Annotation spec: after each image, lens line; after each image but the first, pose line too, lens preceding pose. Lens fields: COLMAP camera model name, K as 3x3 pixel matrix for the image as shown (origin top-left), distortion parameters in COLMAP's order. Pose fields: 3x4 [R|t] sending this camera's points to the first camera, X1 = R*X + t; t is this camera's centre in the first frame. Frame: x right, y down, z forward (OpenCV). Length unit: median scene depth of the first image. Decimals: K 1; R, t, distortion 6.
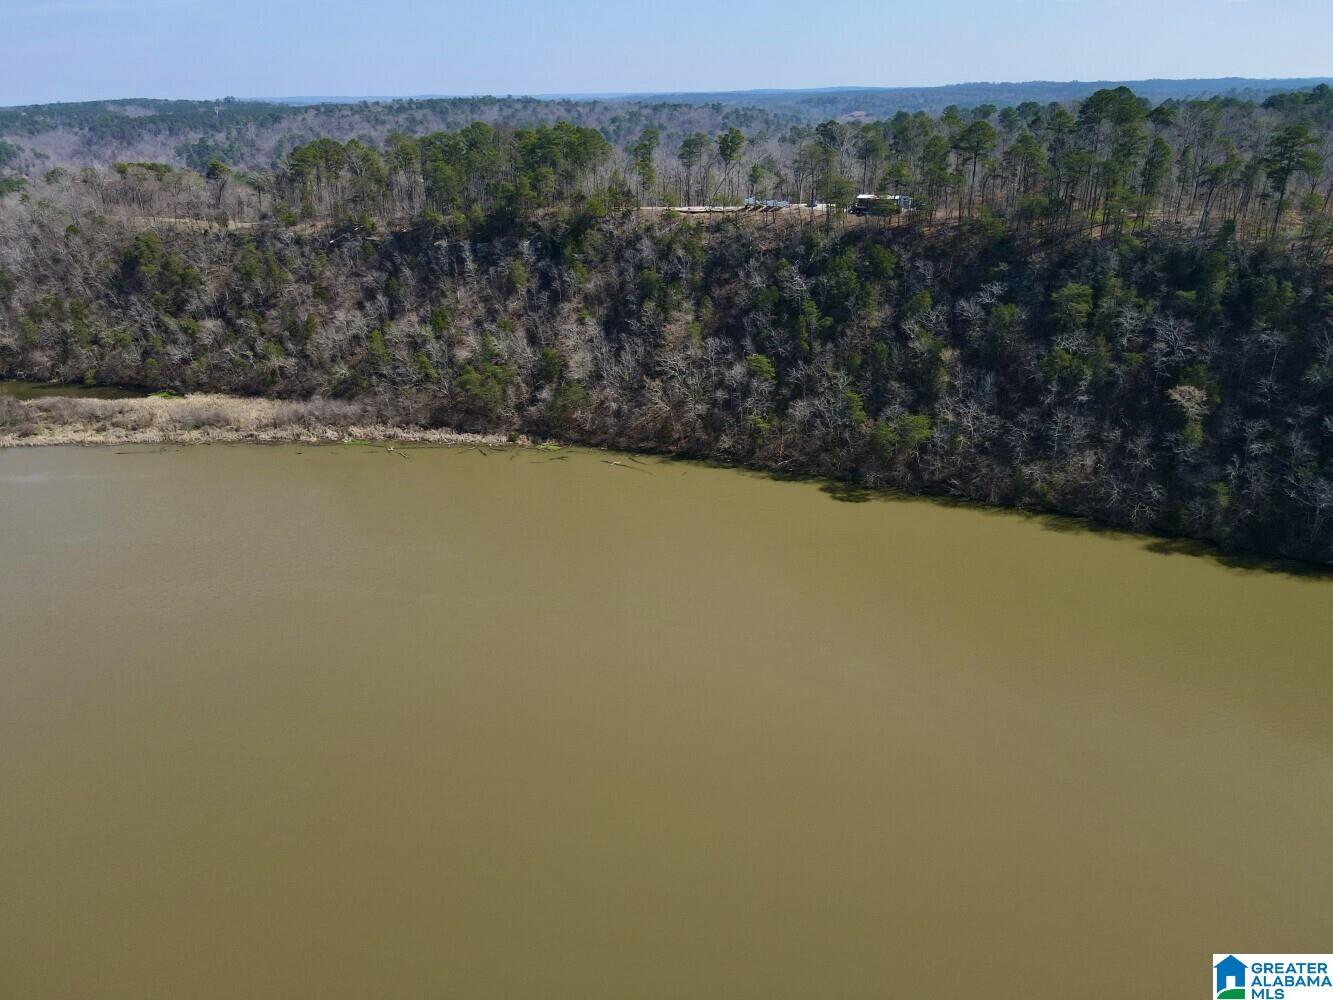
lens RADIAL K [[974.7, 0, 666.5], [0, 974.7, 500.0], [0, 0, 1]] dist [0.011136, 0.007447]
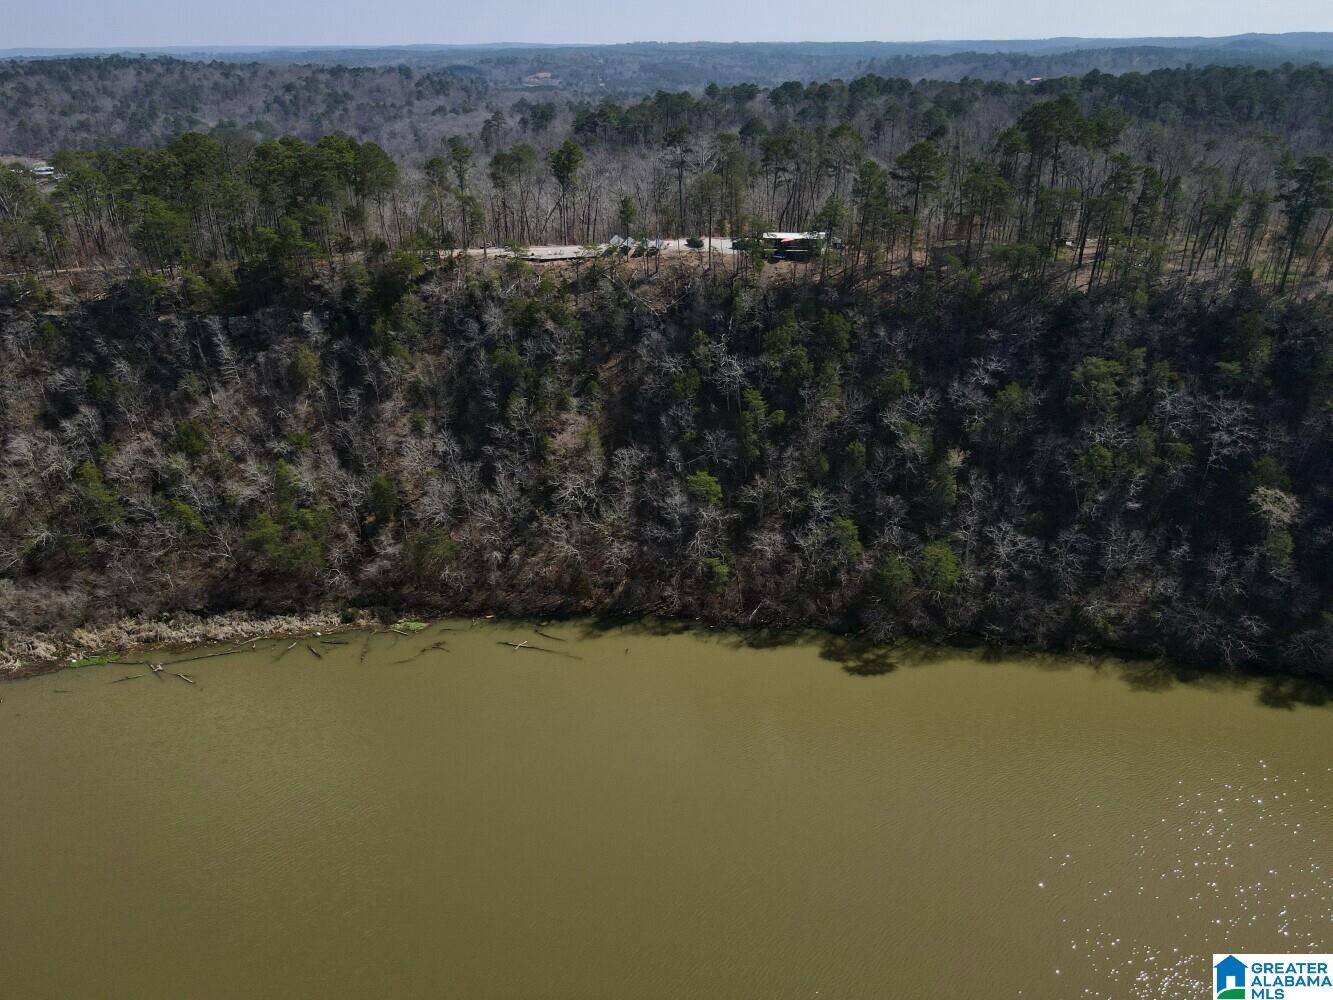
lens RADIAL K [[974.7, 0, 666.5], [0, 974.7, 500.0], [0, 0, 1]] dist [0.011136, 0.007447]
pose [[0.949720, -0.126823, 0.286267, -0.126501], [0.115553, 0.991722, 0.055996, -0.151708], [-0.290999, -0.020101, 0.956512, 0.266195]]
